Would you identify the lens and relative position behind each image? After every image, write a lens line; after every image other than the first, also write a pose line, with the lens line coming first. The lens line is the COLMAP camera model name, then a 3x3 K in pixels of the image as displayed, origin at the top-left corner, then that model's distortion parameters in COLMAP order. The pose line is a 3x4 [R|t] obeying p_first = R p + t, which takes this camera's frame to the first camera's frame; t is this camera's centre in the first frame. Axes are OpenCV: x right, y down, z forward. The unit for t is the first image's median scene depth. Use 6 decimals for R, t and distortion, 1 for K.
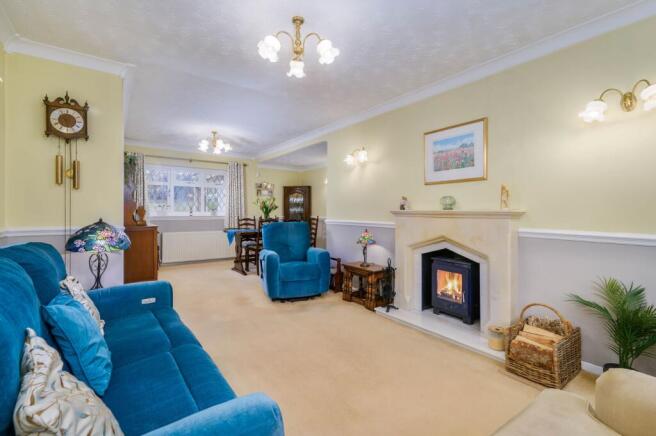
lens RADIAL K [[299.2, 0, 330.2], [0, 299.2, 212.4], [0, 0, 1]] dist [-0.001049, 0.000223]
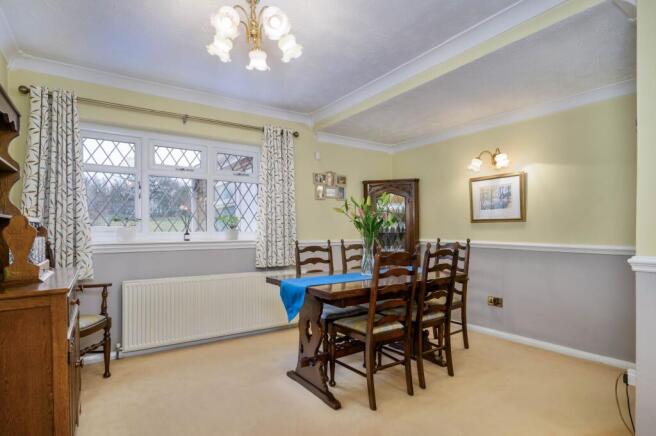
lens RADIAL K [[353.4, 0, 324.5], [0, 353.4, 221.2], [0, 0, 1]] dist [0.003339, -0.000022]
pose [[0.998560, -0.009351, -0.052816, -0.214996], [0.007821, 0.999546, -0.029107, -0.001229], [0.053064, 0.028652, 0.998180, 0.447740]]
